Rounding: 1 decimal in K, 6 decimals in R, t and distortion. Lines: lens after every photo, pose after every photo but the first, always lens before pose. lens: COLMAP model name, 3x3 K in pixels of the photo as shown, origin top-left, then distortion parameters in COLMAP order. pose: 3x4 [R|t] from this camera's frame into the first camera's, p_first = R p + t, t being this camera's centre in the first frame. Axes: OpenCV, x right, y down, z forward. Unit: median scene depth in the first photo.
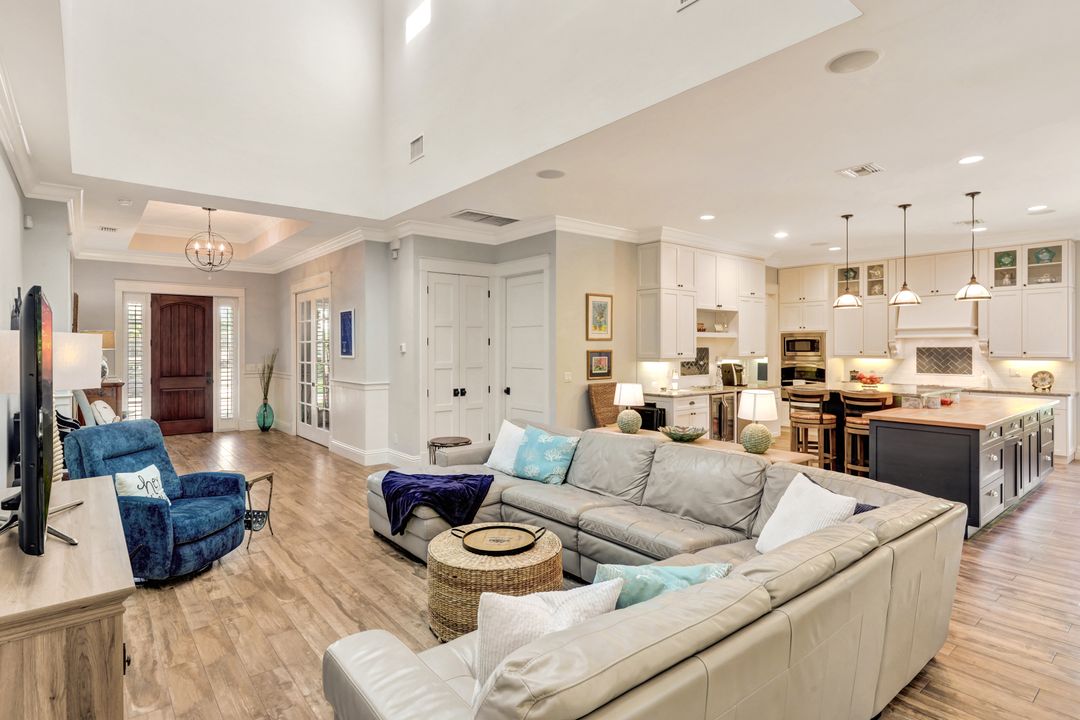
lens RADIAL K [[549.2, 0, 549.0], [0, 549.2, 348.3], [0, 0, 1]] dist [-0.004000, -0.000617]
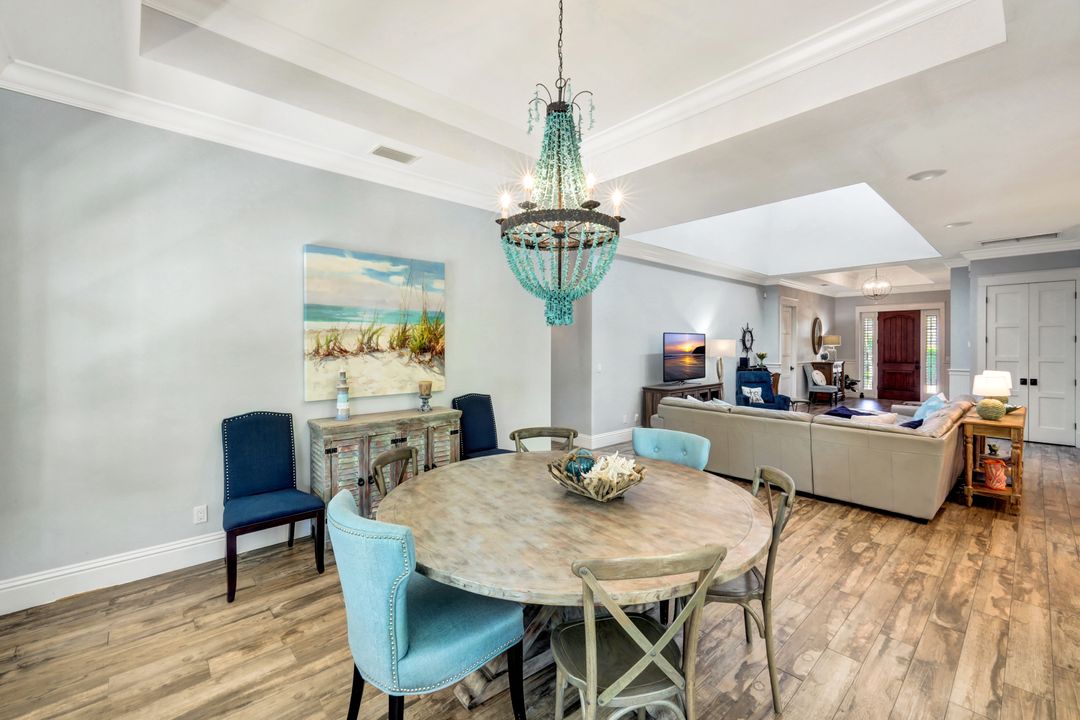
lens RADIAL K [[441.2, 0, 545.5], [0, 441.2, 352.2], [0, 0, 1]] dist [0.001315, -0.000417]
pose [[0.045906, 0.015397, -0.998827, 0.657113], [0.000514, 0.999881, 0.015437, 0.000733], [0.998946, -0.001222, 0.045893, -0.080926]]
